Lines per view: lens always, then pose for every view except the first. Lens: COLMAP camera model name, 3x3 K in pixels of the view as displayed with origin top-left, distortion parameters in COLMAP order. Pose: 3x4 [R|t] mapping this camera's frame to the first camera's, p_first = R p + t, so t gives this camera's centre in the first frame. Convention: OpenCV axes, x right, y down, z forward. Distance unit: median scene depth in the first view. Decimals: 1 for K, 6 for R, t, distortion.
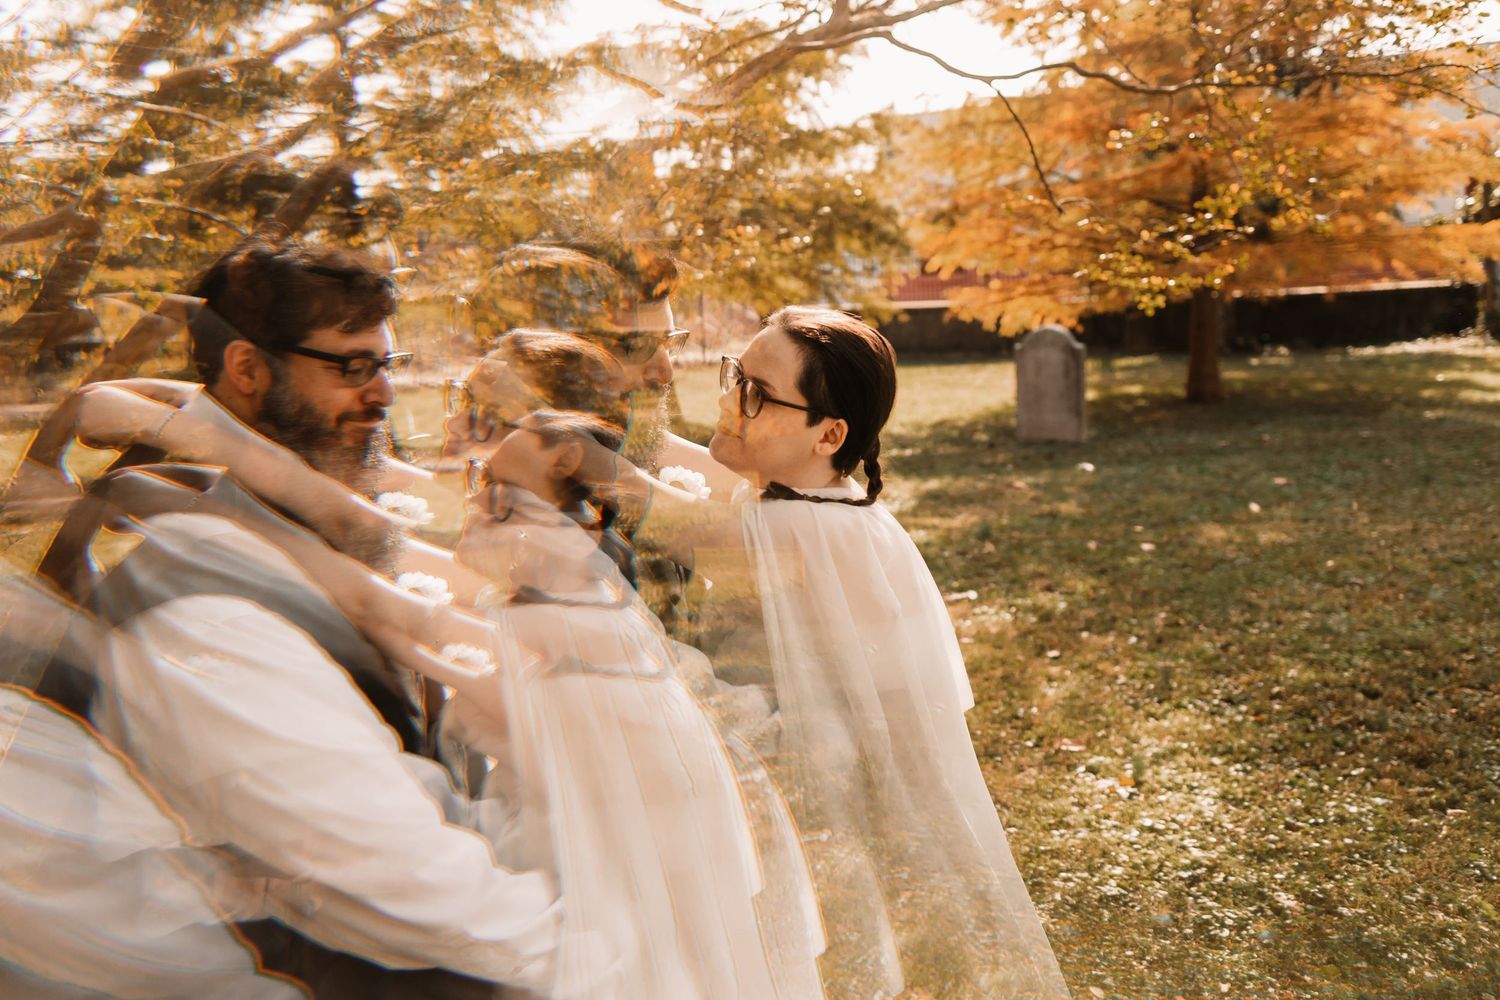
lens RADIAL K [[1523.7, 0, 755.0], [0, 1523.7, 483.9], [0, 0, 1]] dist [0.015832, 0.000161]
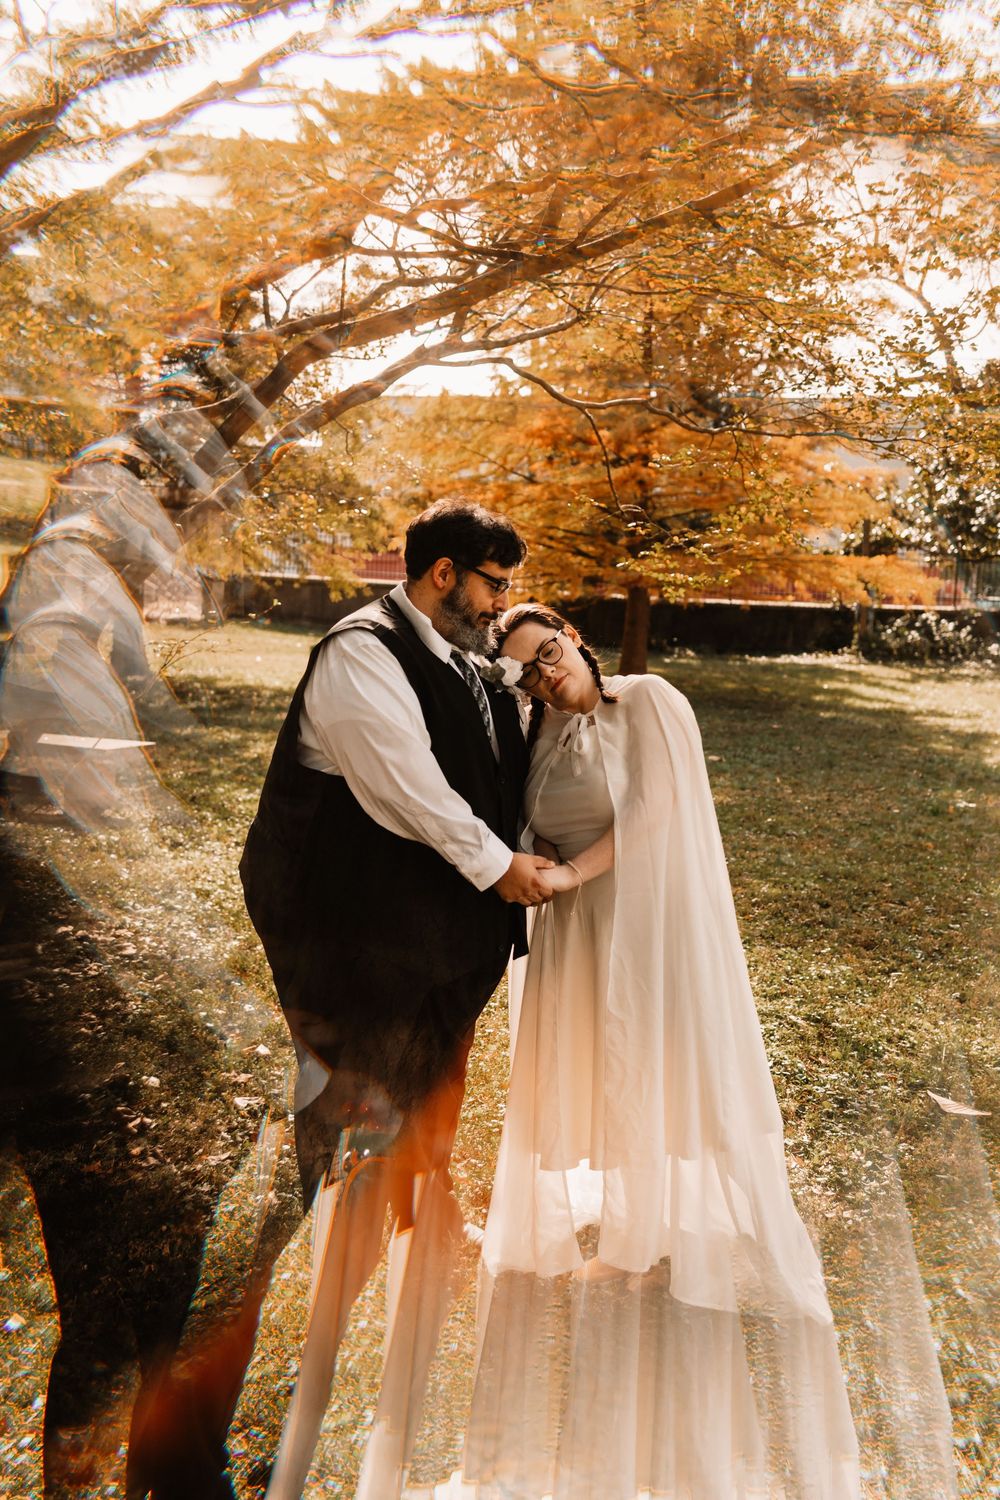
lens RADIAL K [[1523.7, 0, 500.0], [0, 1523.7, 750.0], [0, 0, 1]] dist [0.015832, 0.000161]
pose [[0.970582, 0.068900, 0.230703, -0.126188], [-0.067109, 0.997624, -0.015608, 0.030969], [-0.231230, -0.000334, 0.972899, -0.149348]]
